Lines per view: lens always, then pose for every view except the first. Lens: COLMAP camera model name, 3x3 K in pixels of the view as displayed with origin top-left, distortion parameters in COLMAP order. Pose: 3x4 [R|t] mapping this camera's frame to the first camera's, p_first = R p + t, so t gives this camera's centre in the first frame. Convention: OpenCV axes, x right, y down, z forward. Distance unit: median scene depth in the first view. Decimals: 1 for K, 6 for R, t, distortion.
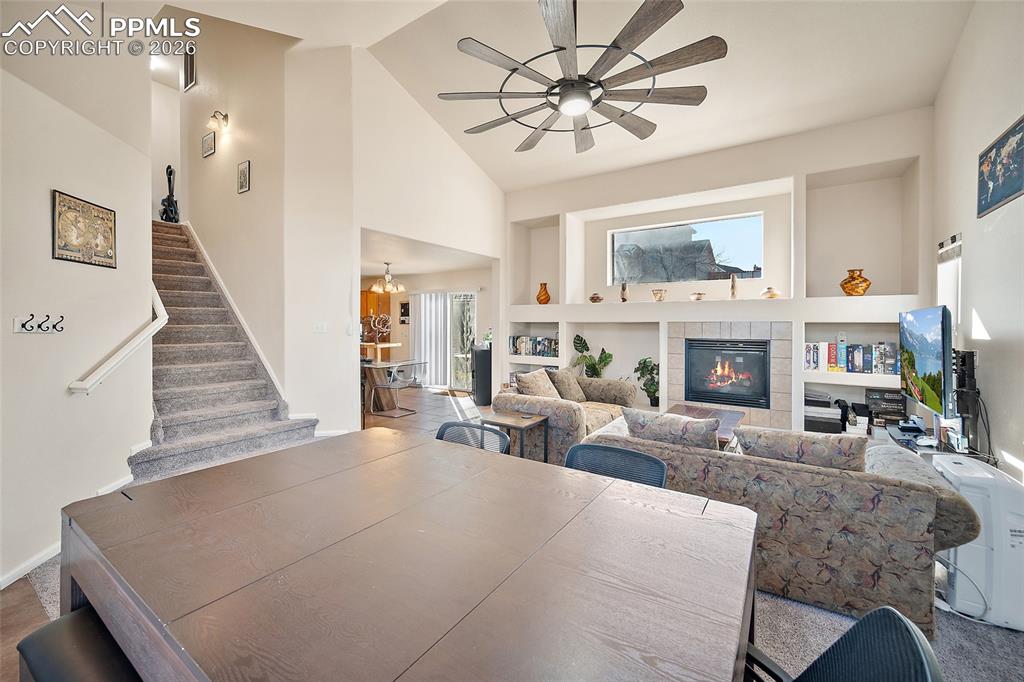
lens RADIAL K [[407.9, 0, 515.6], [0, 407.9, 334.1], [0, 0, 1]] dist [-0.000679, -0.000038]
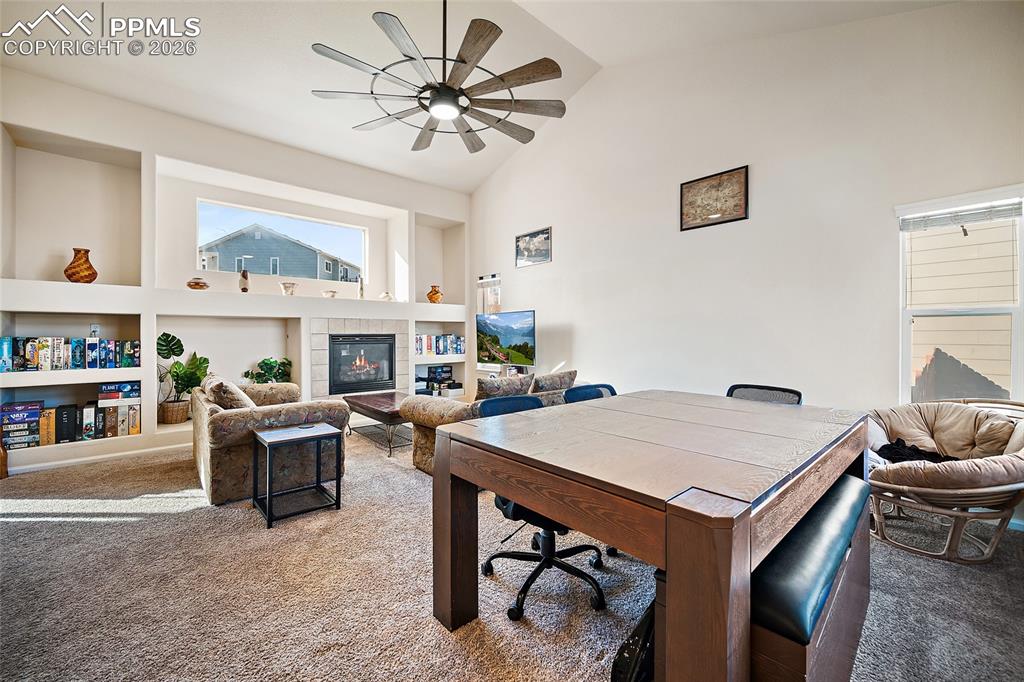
lens RADIAL K [[407.9, 0, 515.6], [0, 407.9, 334.1], [0, 0, 1]] dist [-0.000679, -0.000038]
pose [[0.255980, -0.004532, 0.966672, -0.462212], [0.024121, 0.999708, -0.001700, 0.023891], [-0.966381, 0.023753, 0.256014, 0.294255]]
